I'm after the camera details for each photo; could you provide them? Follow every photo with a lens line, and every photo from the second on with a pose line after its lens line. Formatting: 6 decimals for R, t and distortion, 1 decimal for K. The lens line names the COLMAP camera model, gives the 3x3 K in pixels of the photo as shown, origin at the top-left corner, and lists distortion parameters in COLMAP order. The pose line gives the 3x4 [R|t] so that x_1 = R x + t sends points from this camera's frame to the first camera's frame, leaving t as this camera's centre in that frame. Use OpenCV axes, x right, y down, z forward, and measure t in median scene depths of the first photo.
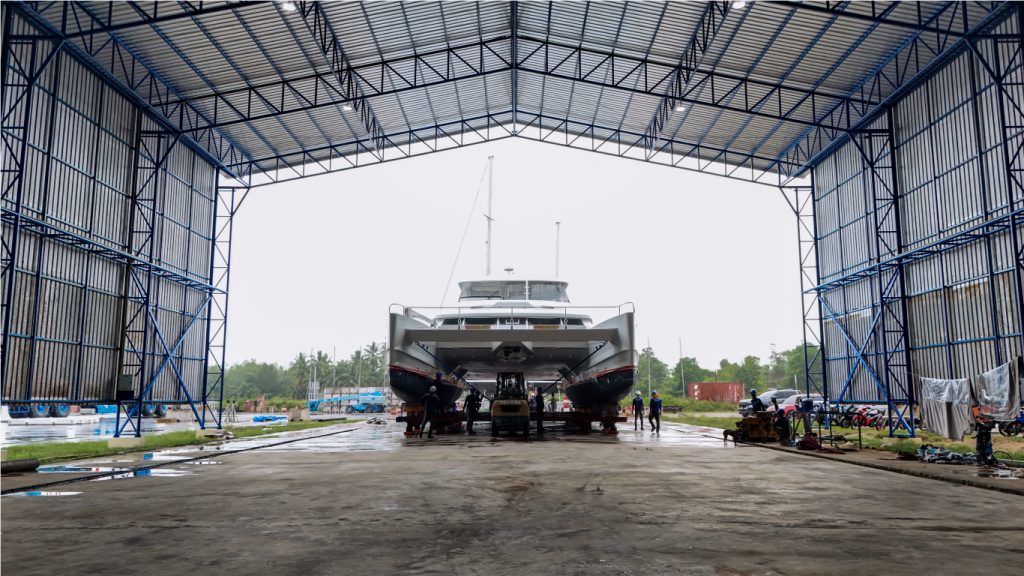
lens RADIAL K [[773.5, 0, 512.0], [0, 773.5, 288.0], [0, 0, 1]] dist [0.037245, -0.005120]
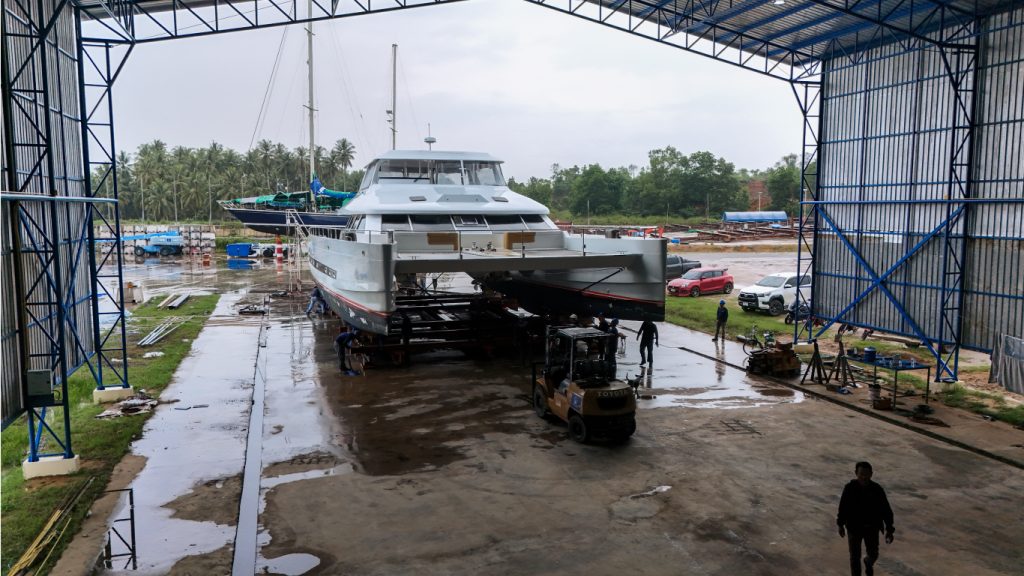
lens RADIAL K [[761.9, 0, 512.0], [0, 761.9, 288.0], [0, 0, 1]] dist [-0.000190, -0.002711]
pose [[0.951853, -0.031997, 0.304880, -0.233200], [-0.045280, 0.968954, 0.243058, -0.098342], [-0.303192, -0.245160, 0.920854, 0.236972]]
